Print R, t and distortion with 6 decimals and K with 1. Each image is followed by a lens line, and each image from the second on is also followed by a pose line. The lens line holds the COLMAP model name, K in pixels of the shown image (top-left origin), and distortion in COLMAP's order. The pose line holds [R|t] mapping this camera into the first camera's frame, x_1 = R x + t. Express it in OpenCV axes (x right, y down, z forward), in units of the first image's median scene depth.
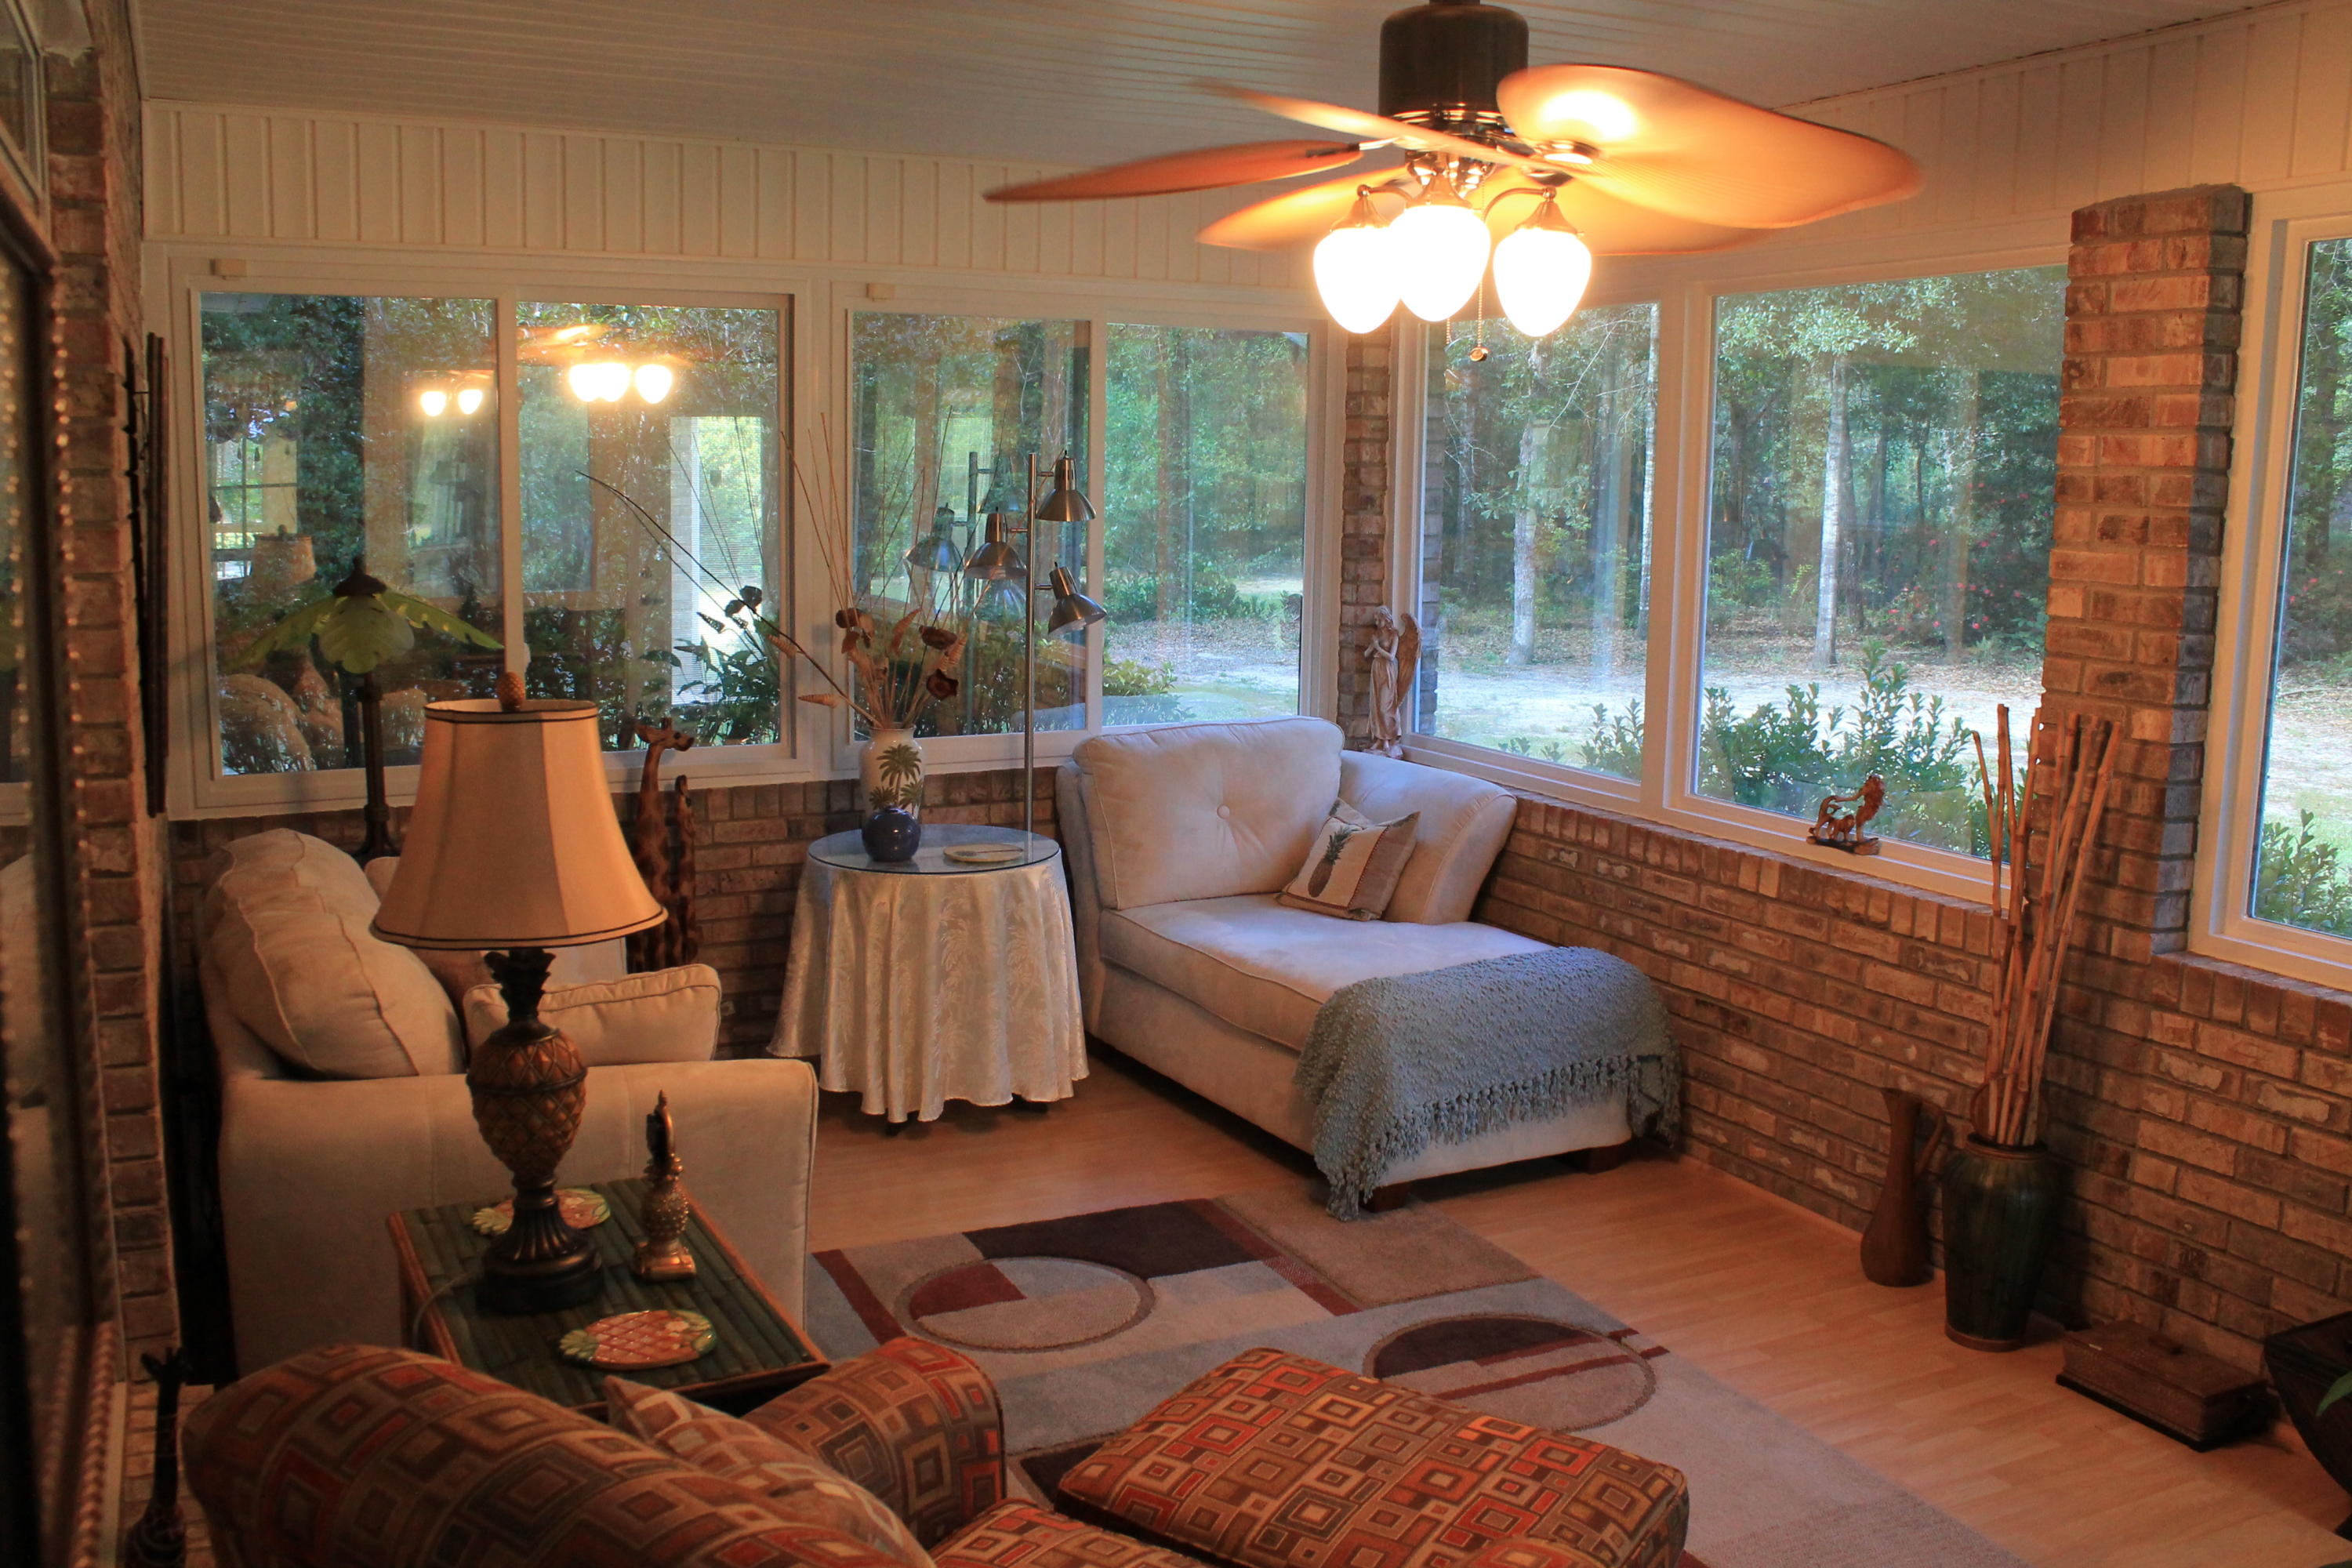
lens RADIAL K [[1996.2, 0, 1161.0], [0, 1996.2, 772.3], [0, 0, 1]] dist [-0.163578, 0.135916]
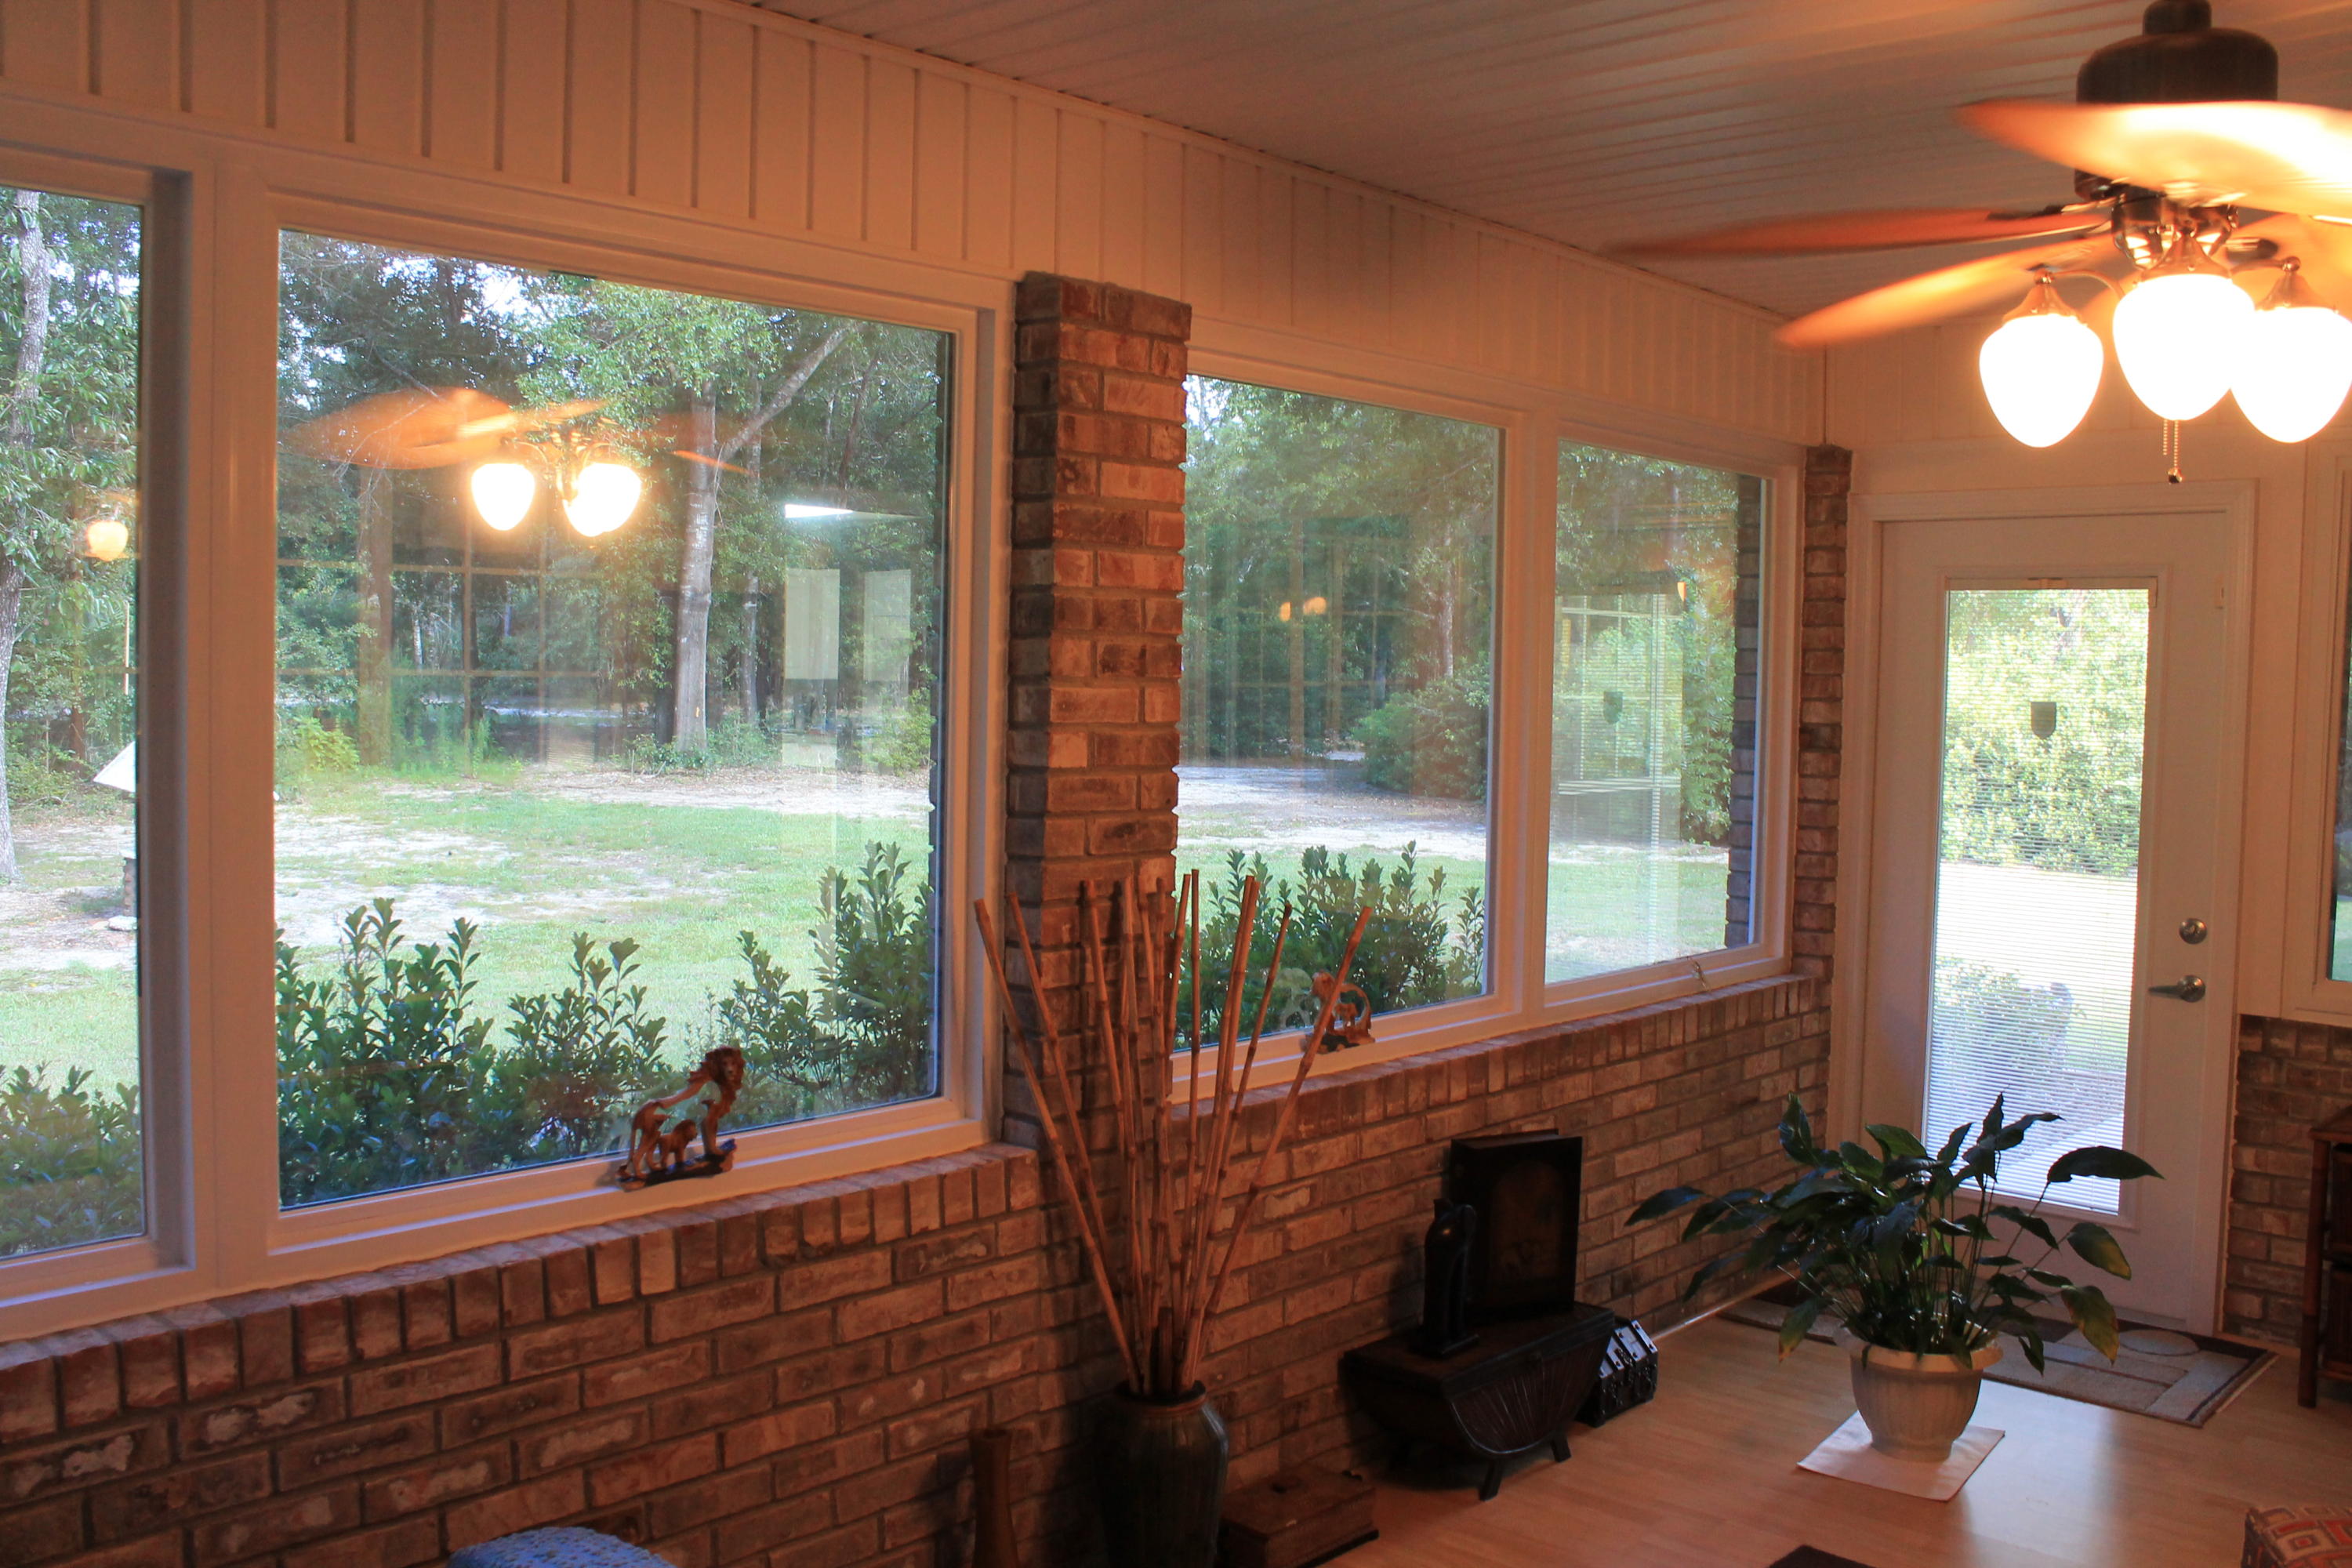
lens RADIAL K [[1996.2, 0, 1161.0], [0, 1996.2, 772.3], [0, 0, 1]] dist [-0.163578, 0.135916]
pose [[-0.334364, -0.068469, 0.939953, -0.353397], [0.119451, 0.986235, 0.114332, -0.174452], [-0.934843, 0.150507, -0.321583, 1.262126]]
